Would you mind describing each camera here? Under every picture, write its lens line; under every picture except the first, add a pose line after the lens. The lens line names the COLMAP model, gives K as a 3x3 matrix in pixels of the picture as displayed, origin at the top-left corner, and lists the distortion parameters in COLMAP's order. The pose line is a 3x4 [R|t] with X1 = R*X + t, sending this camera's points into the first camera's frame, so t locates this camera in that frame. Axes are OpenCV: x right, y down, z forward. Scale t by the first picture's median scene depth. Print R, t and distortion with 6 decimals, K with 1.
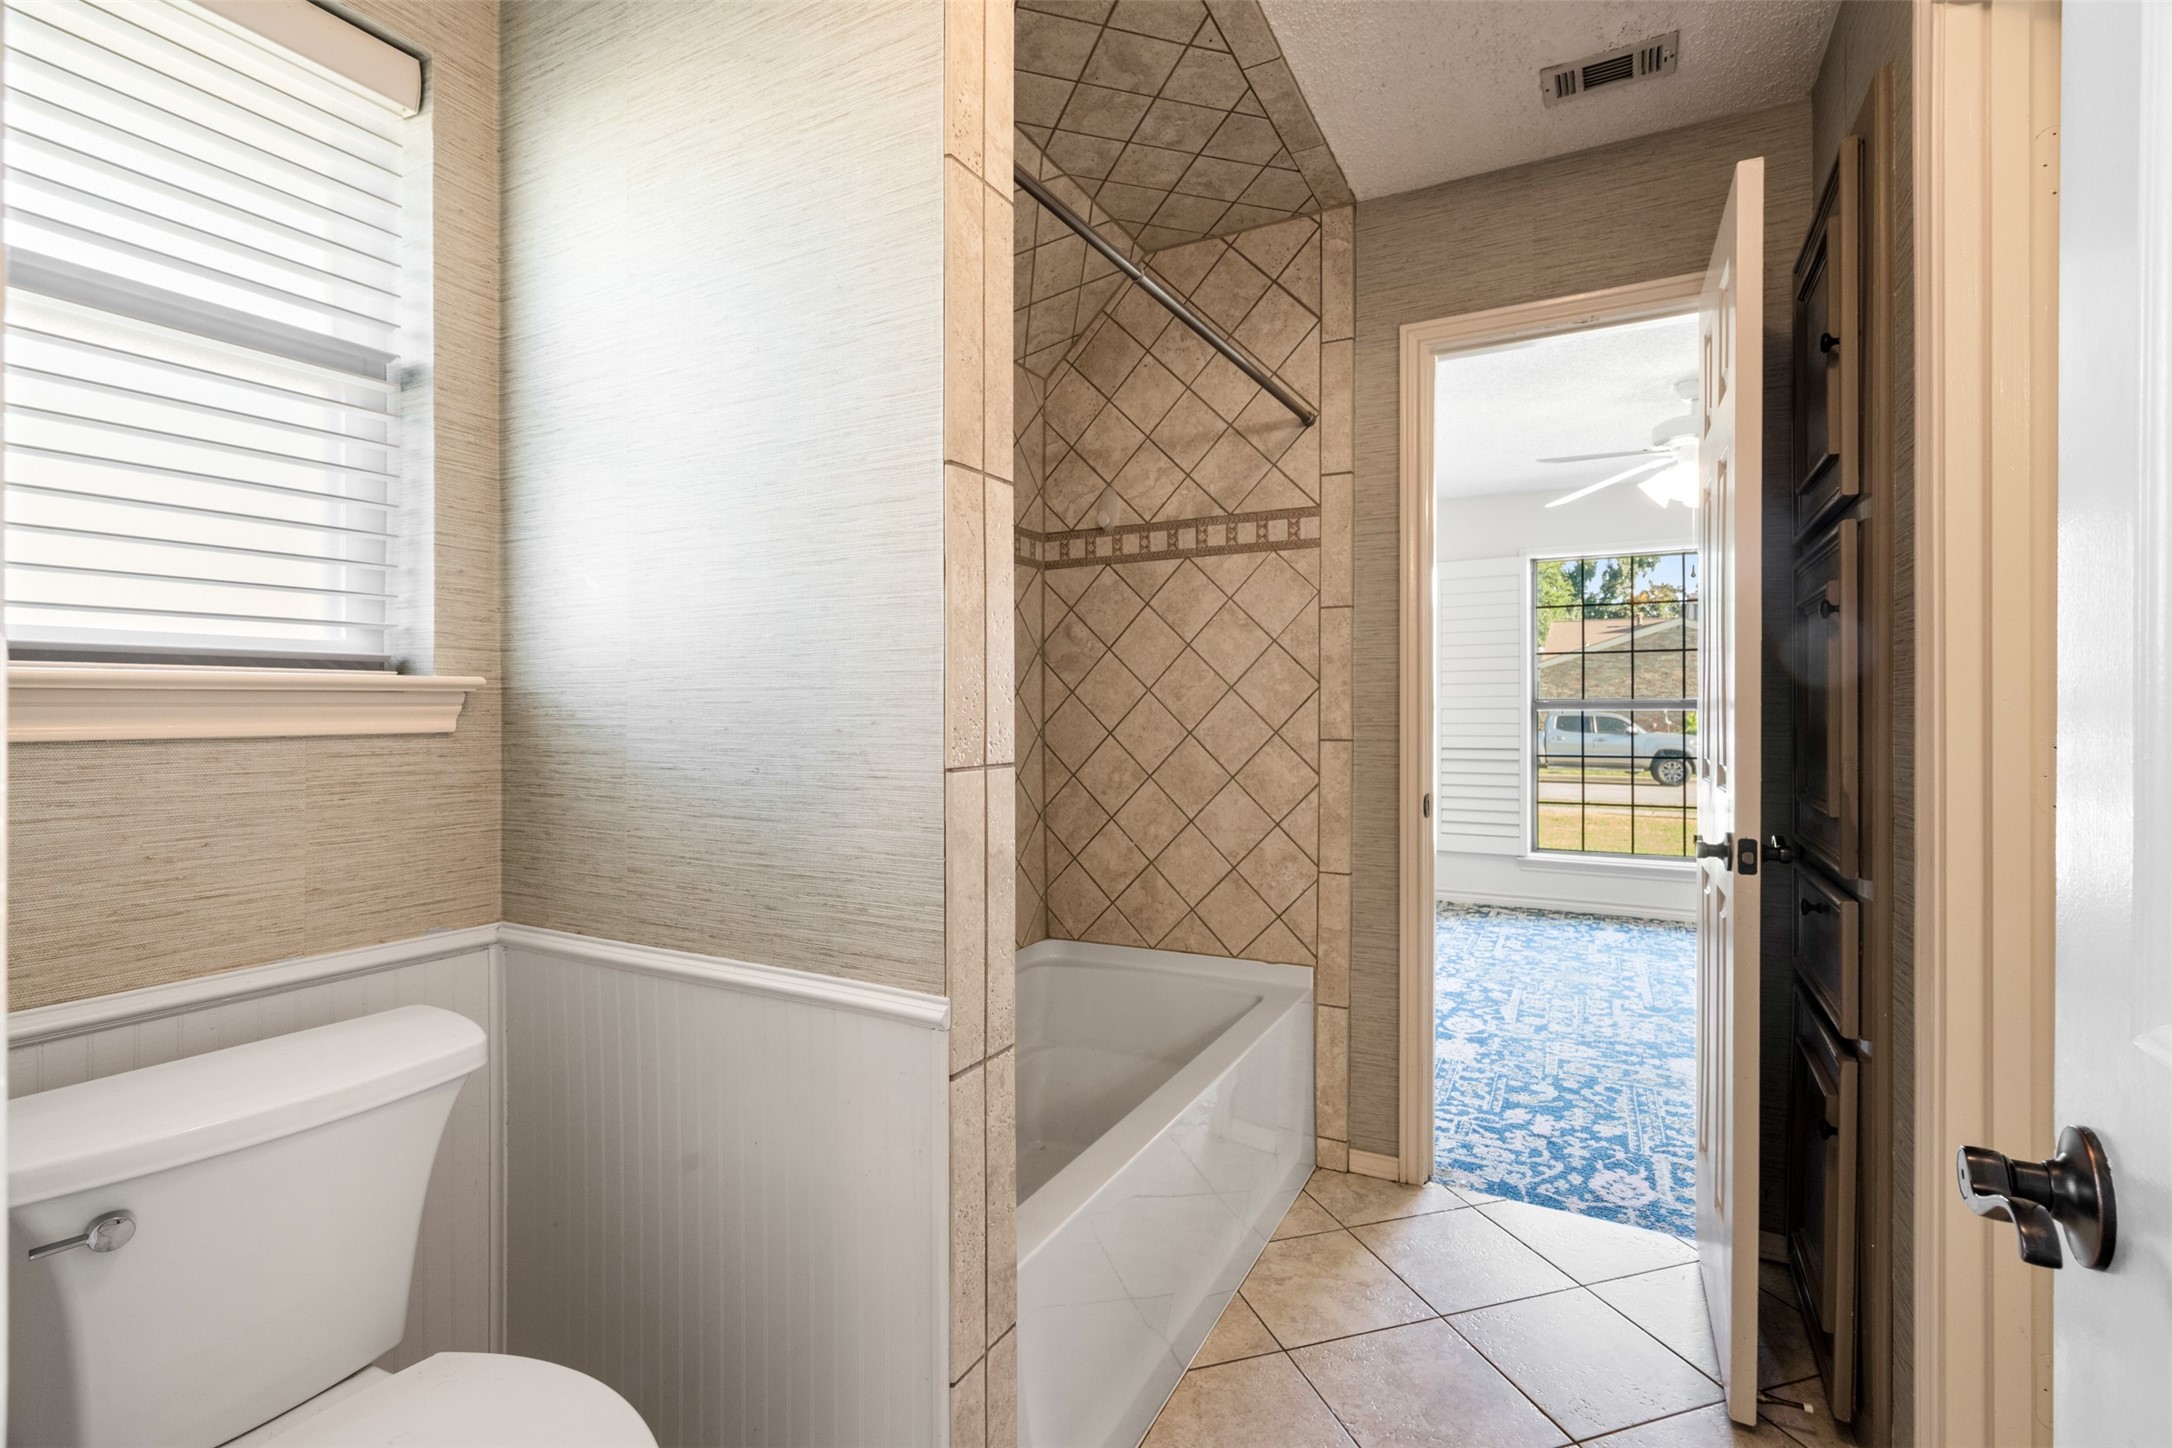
lens RADIAL K [[995.1, 0, 1076.5], [0, 995.1, 716.7], [0, 0, 1]] dist [-0.000482, 0.000233]
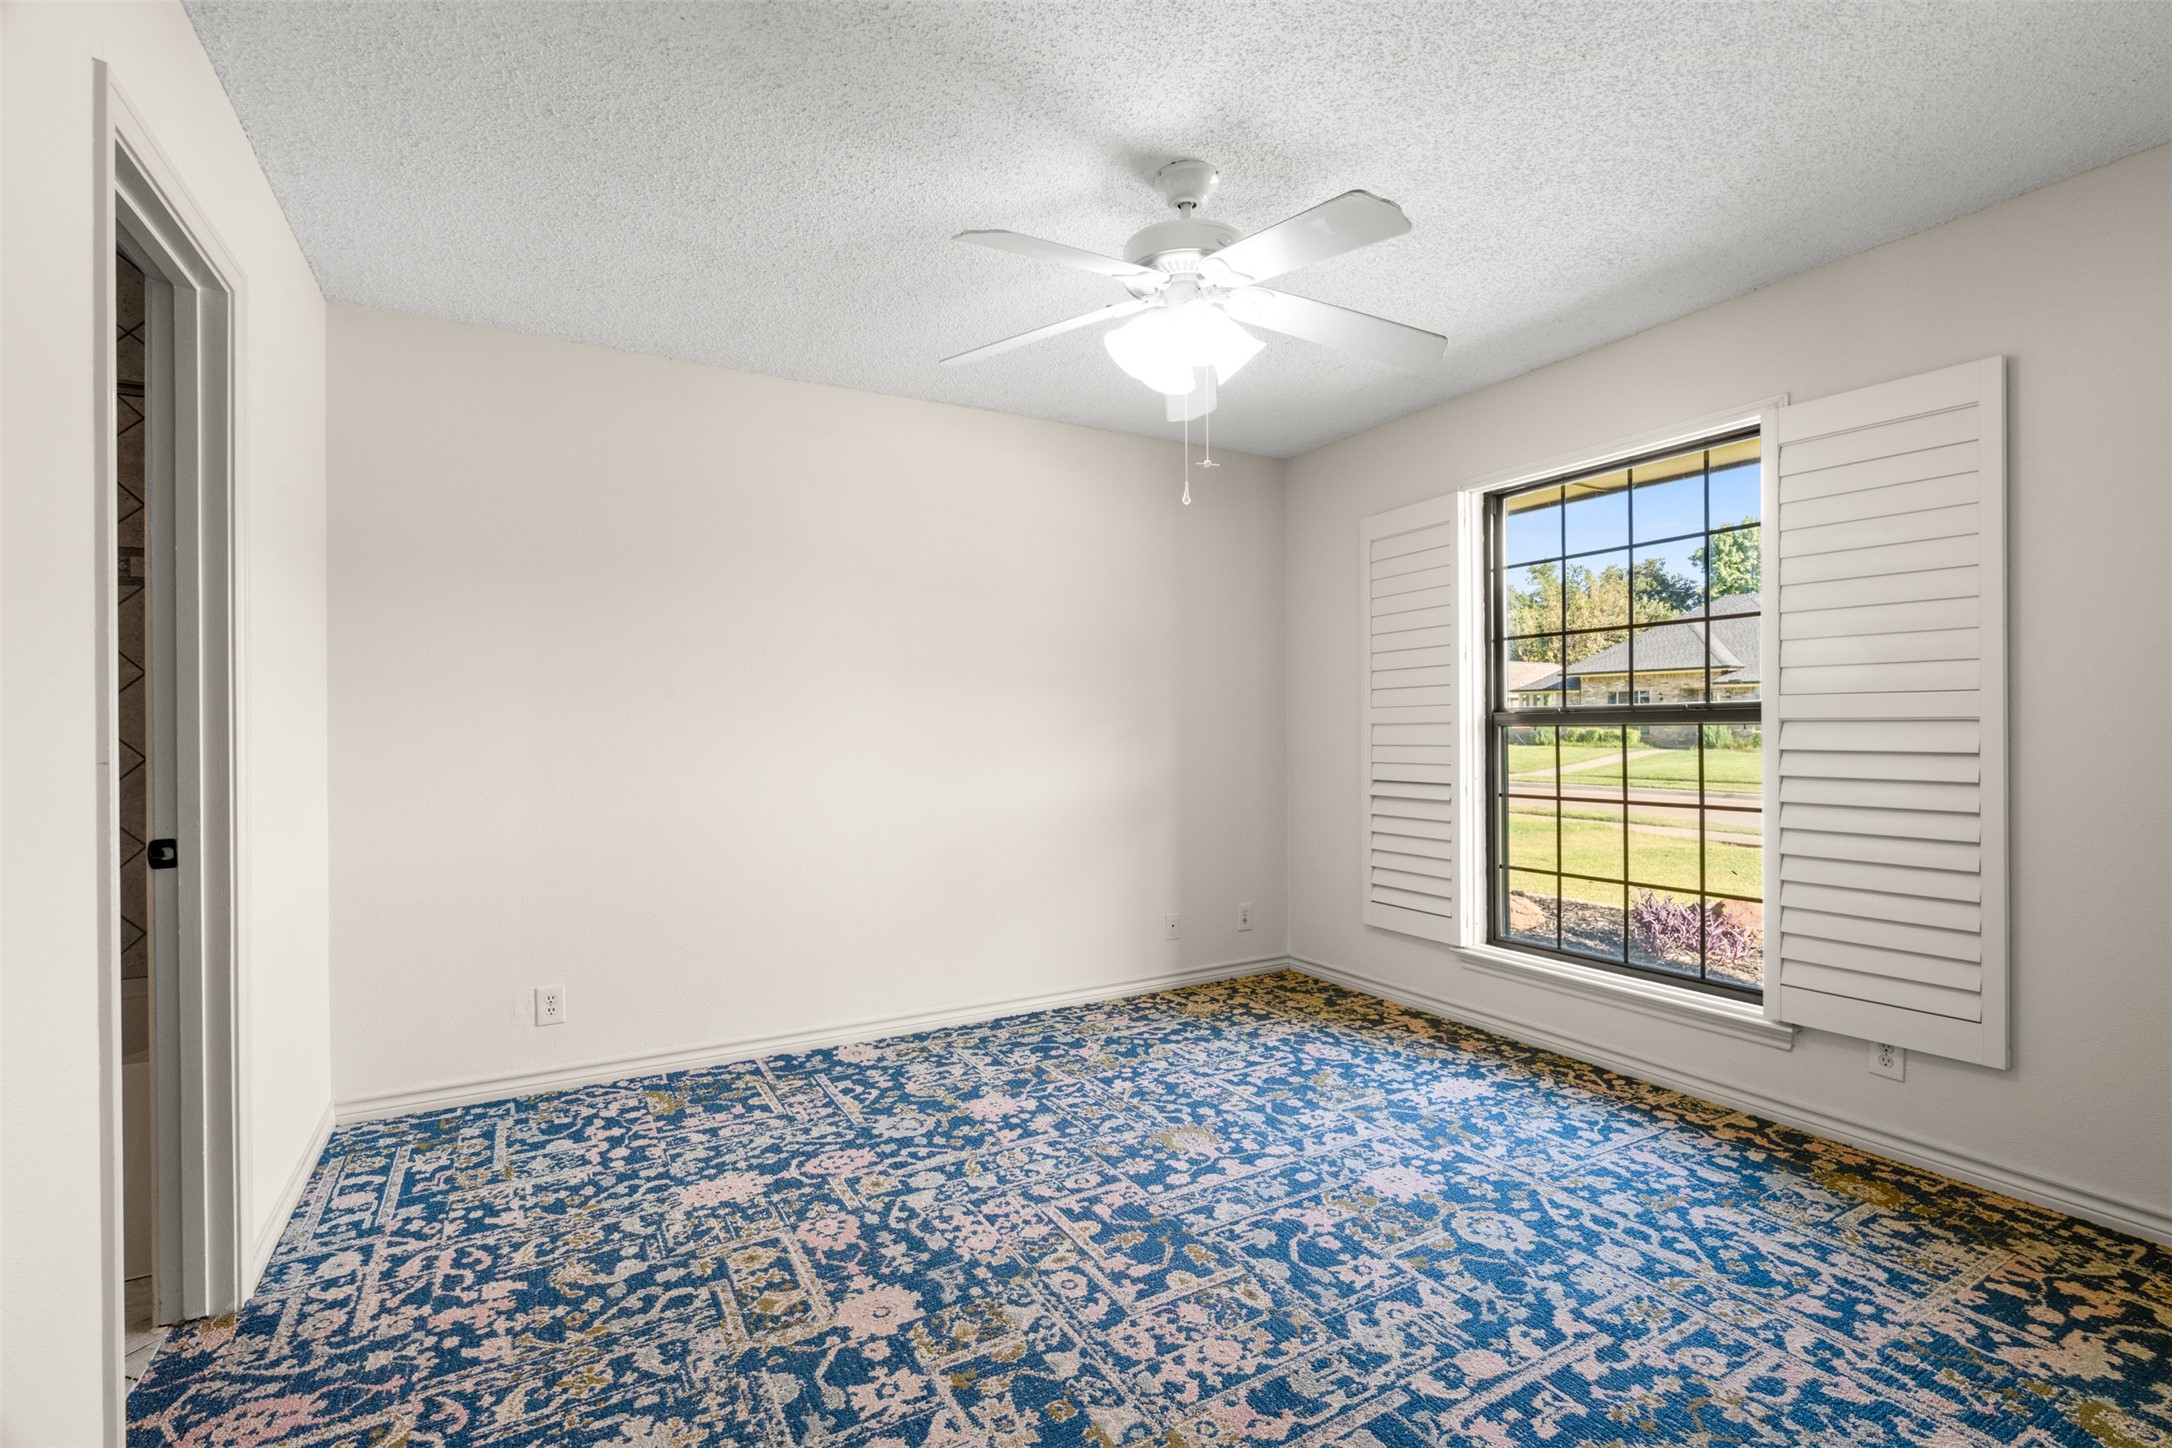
lens RADIAL K [[995.1, 0, 1076.5], [0, 995.1, 716.7], [0, 0, 1]] dist [-0.000482, 0.000233]
pose [[0.844030, -0.004184, -0.536280, 1.096019], [-0.002502, 0.999928, -0.011740, -0.009536], [0.536290, 0.011250, 0.843959, 0.560390]]
